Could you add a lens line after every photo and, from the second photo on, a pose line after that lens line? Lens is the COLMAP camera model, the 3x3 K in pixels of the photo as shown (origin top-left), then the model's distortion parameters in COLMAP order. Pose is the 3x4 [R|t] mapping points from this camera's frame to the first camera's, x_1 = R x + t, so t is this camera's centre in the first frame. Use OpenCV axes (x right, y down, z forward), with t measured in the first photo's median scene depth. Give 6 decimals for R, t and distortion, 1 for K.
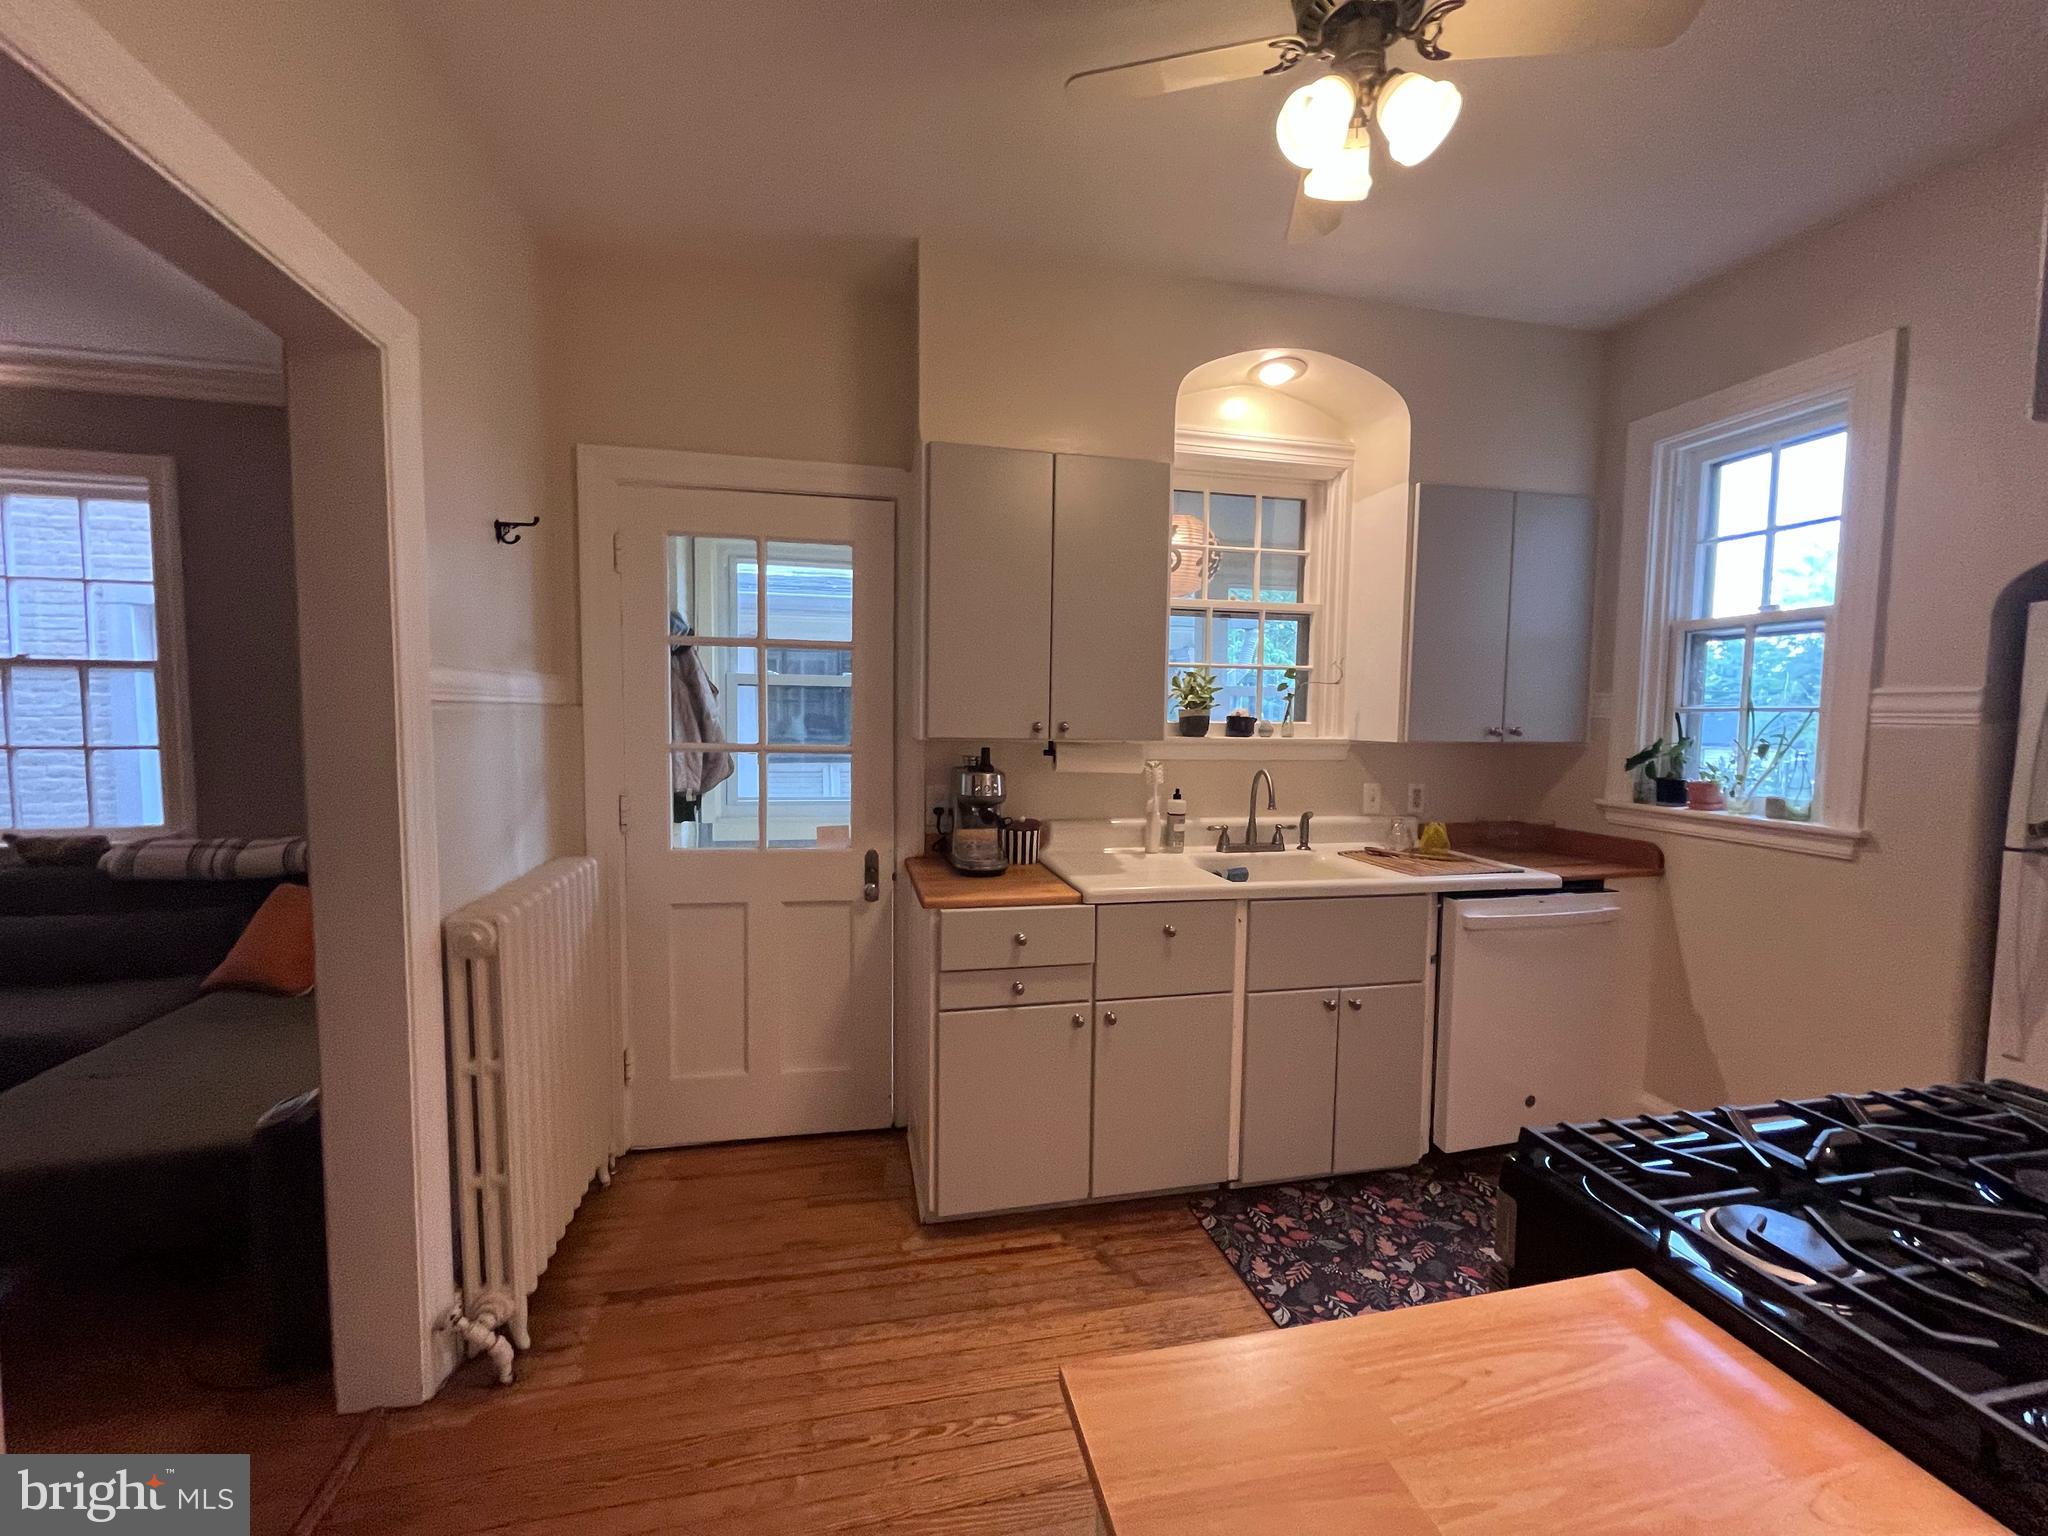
lens RADIAL K [[829.9, 0, 1027.8], [0, 829.9, 768.4], [0, 0, 1]] dist [-0.003906, -0.000079]
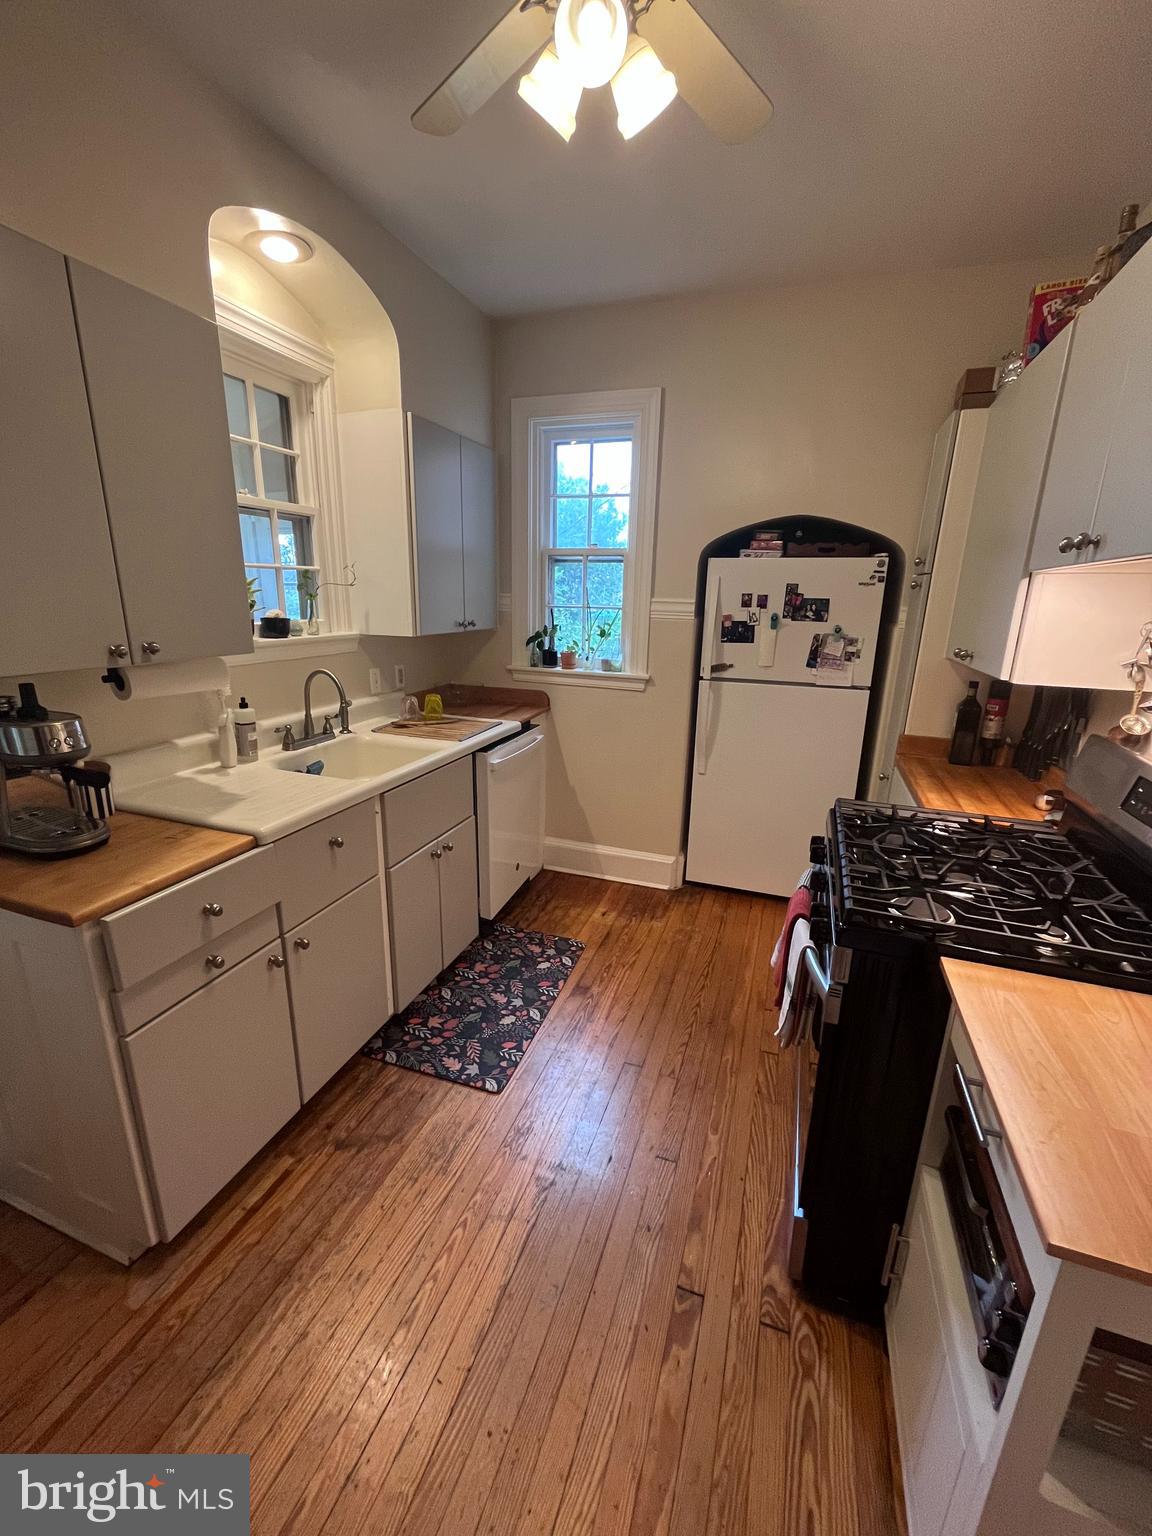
lens RADIAL K [[622.4, 0, 575.7], [0, 622.4, 766.3], [0, 0, 1]] dist [-0.003906, -0.000079]
pose [[0.536841, -0.229193, 0.811956, -0.264633], [0.040251, 0.968256, 0.246700, -0.073655], [-0.842723, -0.099756, 0.529025, 0.319863]]
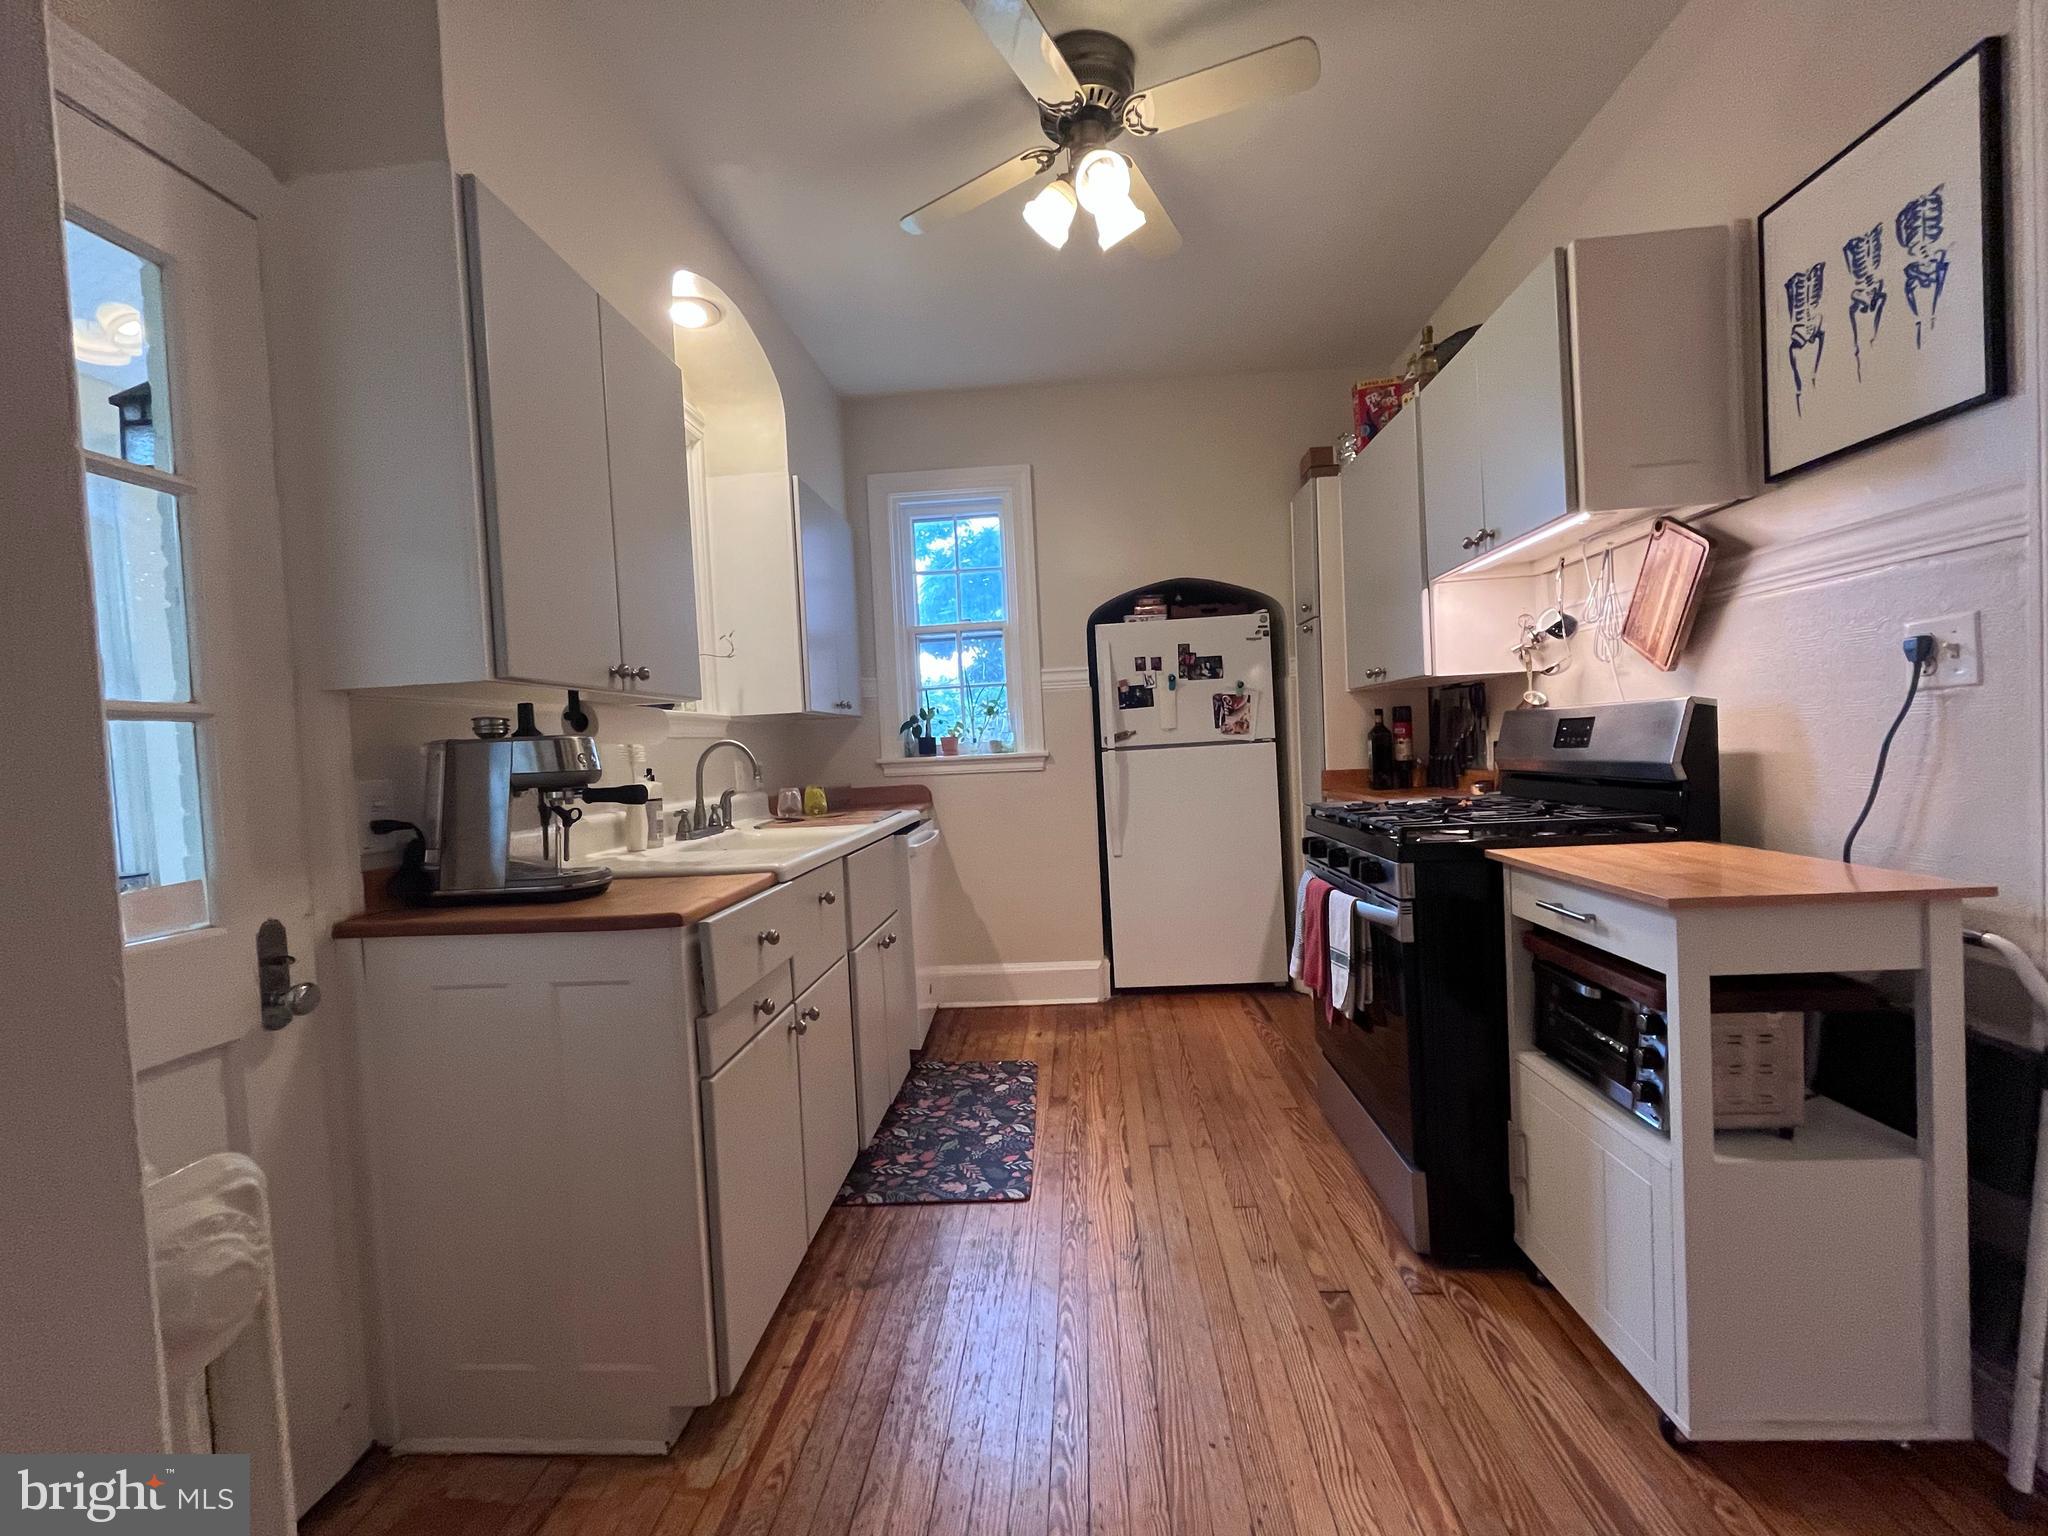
lens RADIAL K [[830.9, 0, 1026.3], [0, 830.9, 768.6], [0, 0, 1]] dist [-0.002153, -0.000336]
pose [[0.281255, -0.055877, 0.958005, -0.584553], [0.116799, 0.992875, 0.023621, 0.057327], [-0.952499, 0.105251, 0.285777, 0.490950]]
